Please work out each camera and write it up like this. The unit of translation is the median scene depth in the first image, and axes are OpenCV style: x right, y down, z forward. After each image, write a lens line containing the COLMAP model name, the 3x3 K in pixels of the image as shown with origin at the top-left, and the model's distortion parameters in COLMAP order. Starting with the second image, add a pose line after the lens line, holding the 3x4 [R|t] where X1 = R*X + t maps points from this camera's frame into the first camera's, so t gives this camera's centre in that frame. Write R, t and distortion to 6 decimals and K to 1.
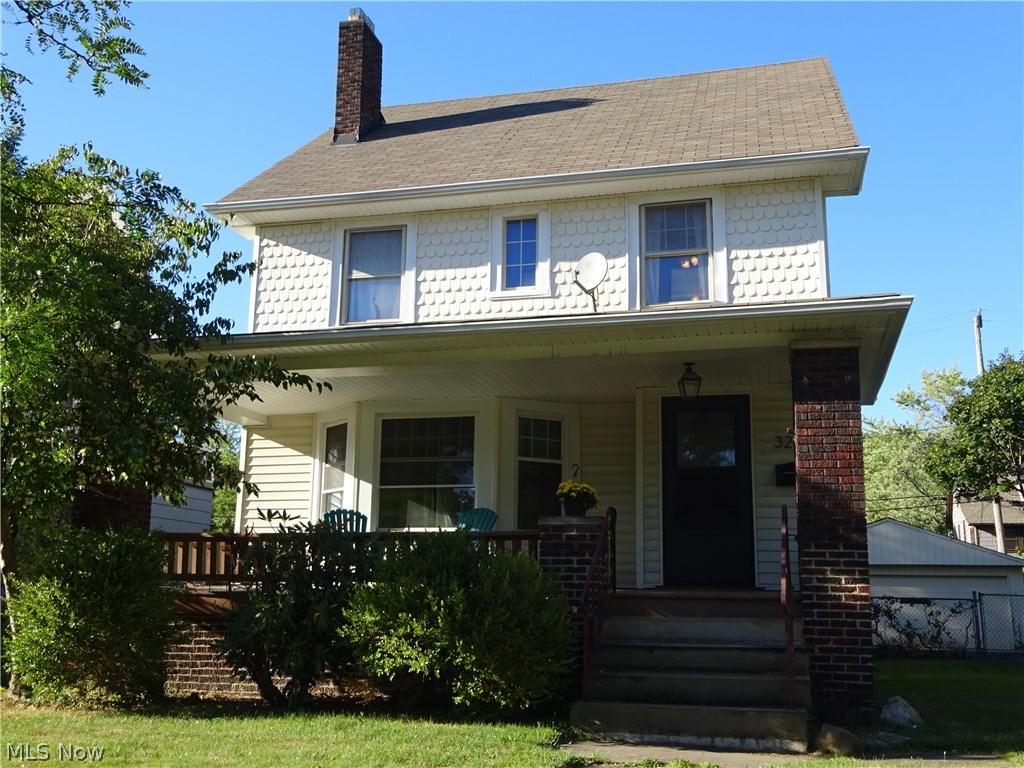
lens RADIAL K [[1030.4, 0, 510.5], [0, 1030.4, 379.9], [0, 0, 1]] dist [0.023888, 0.000000]
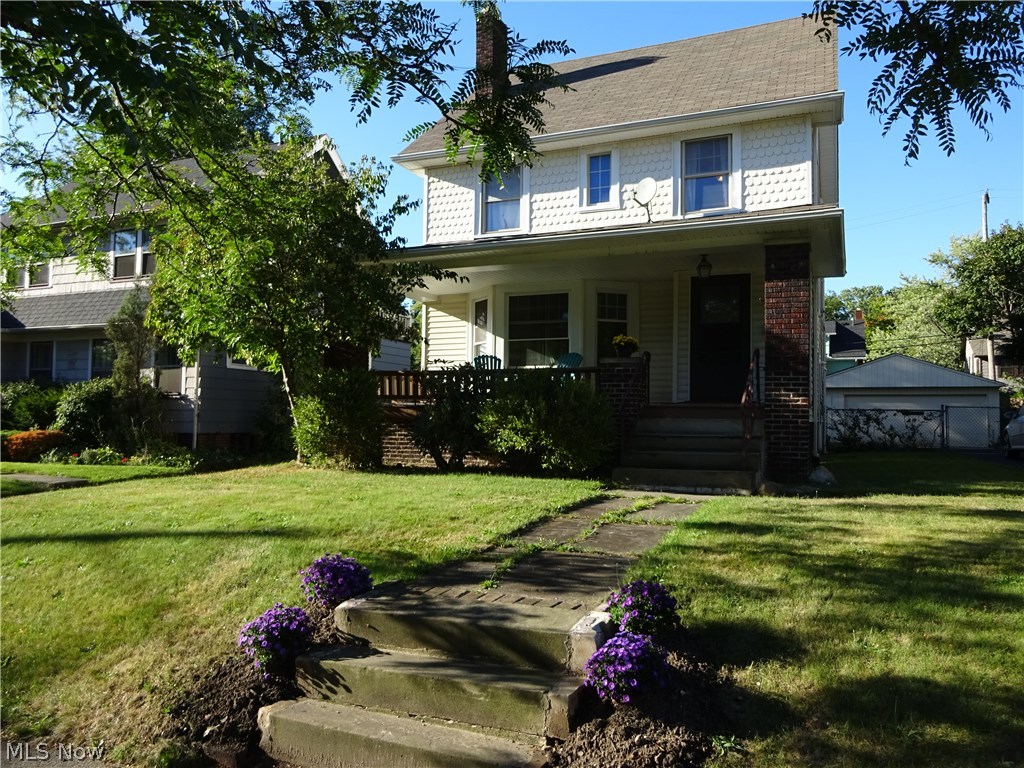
lens RADIAL K [[764.5, 0, 514.4], [0, 764.5, 385.8], [0, 0, 1]] dist [0.007987, -0.004026]
pose [[0.987315, -0.009451, -0.158491, 0.065814], [0.036064, 0.985484, 0.165894, -0.020197], [0.154623, -0.169506, 0.973324, -0.139140]]
